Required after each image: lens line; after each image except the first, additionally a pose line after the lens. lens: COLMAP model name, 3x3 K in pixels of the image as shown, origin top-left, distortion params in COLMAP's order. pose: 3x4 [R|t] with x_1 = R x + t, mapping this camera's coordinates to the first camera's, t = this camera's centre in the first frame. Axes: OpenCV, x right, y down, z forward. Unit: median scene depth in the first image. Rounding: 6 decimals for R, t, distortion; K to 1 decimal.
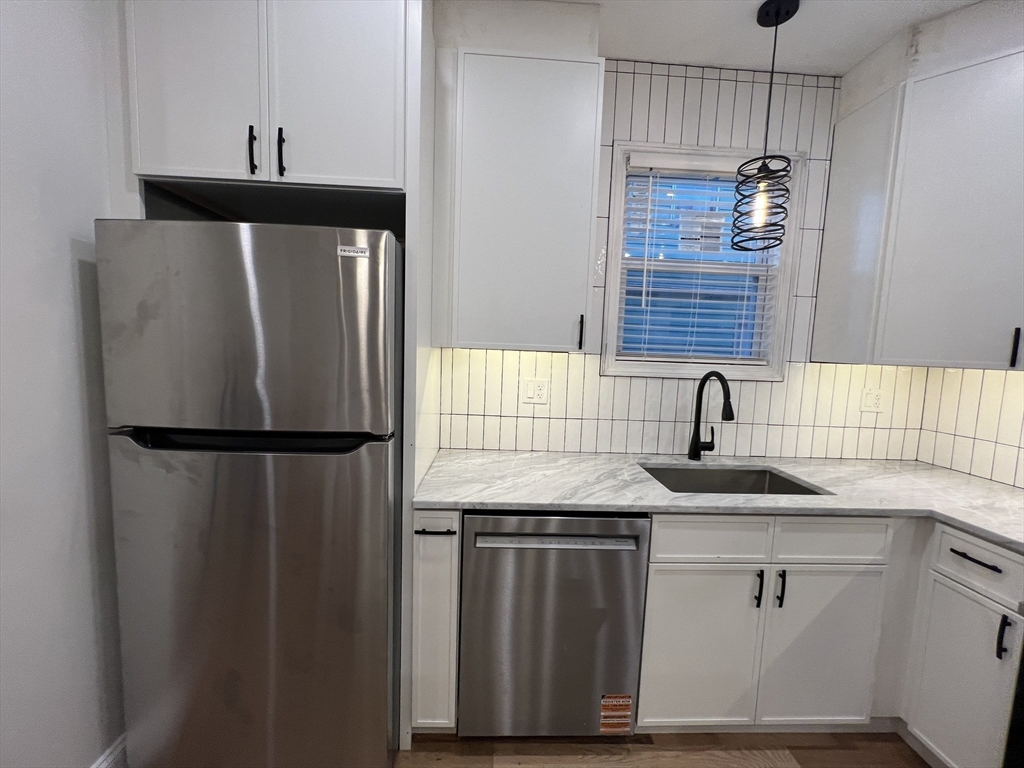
lens RADIAL K [[409.0, 0, 512.7], [0, 409.0, 385.4], [0, 0, 1]] dist [-0.001884, 0.000461]
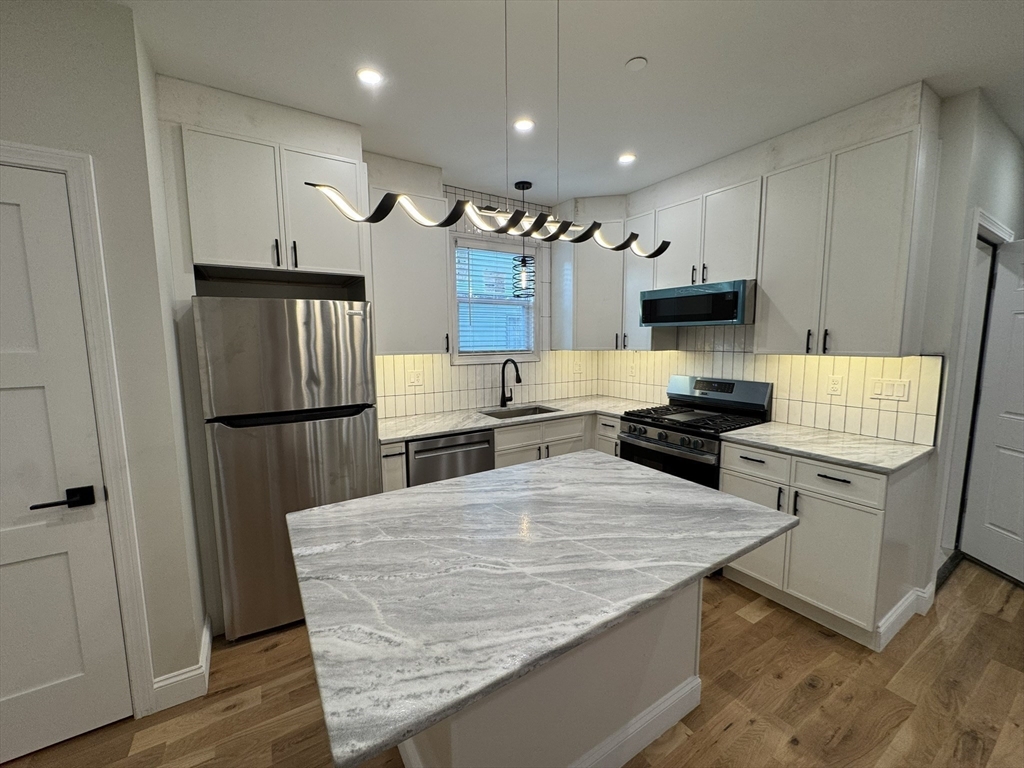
lens RADIAL K [[408.6, 0, 512.0], [0, 408.6, 384.0], [0, 0, 1]] dist [-0.003524, 0.000123]
pose [[0.866989, -0.100042, 0.488183, -0.504243], [0.088940, 0.994977, 0.045945, -0.003694], [-0.490327, 0.003585, 0.871531, -0.763904]]
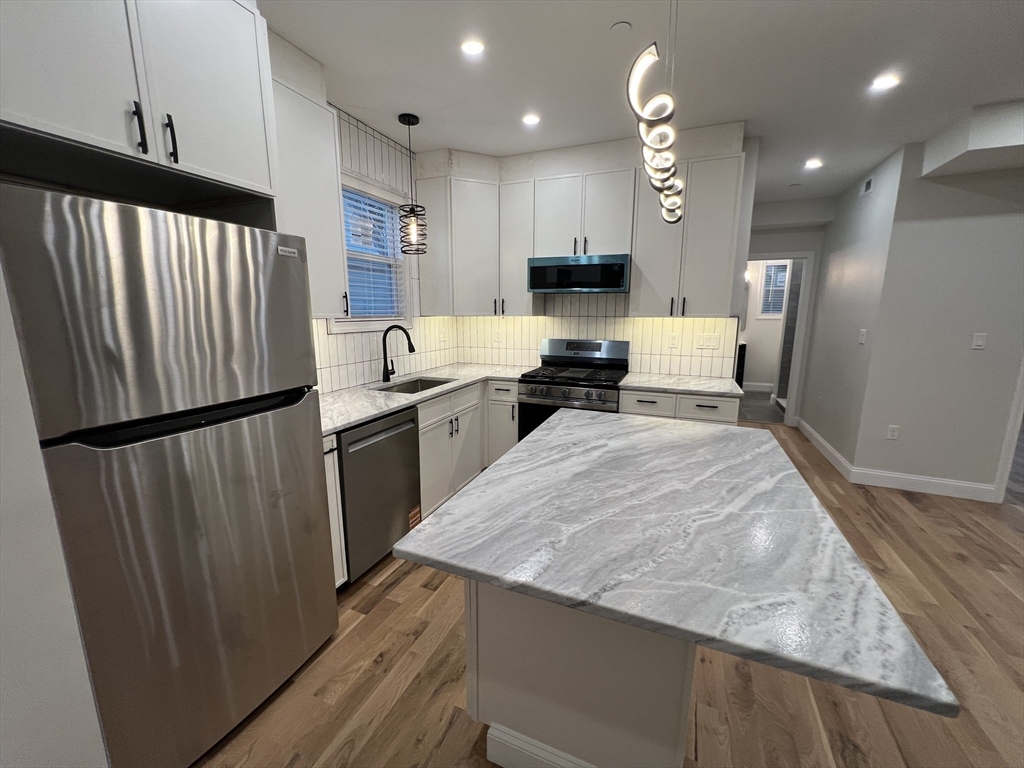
lens RADIAL K [[409.0, 0, 512.7], [0, 409.0, 385.4], [0, 0, 1]] dist [-0.001884, 0.000461]
pose [[0.422581, -0.199330, 0.884134, -0.929895], [0.100062, 0.979813, 0.173075, -0.038494], [-0.900785, 0.015330, 0.433995, -0.161868]]
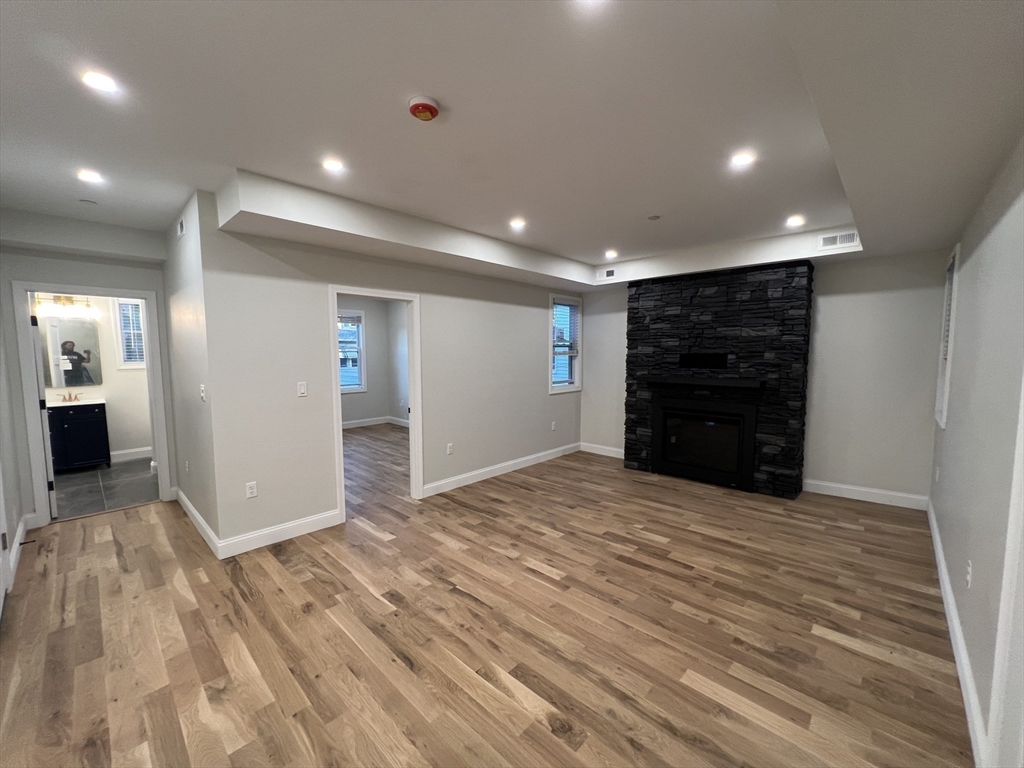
lens RADIAL K [[409.0, 0, 512.7], [0, 409.0, 385.4], [0, 0, 1]] dist [-0.001884, 0.000461]
pose [[-0.700426, -0.094855, 0.707394, -0.539157], [0.045631, 0.983150, 0.177013, -0.039133], [-0.712265, 0.156264, -0.684295, -0.645588]]
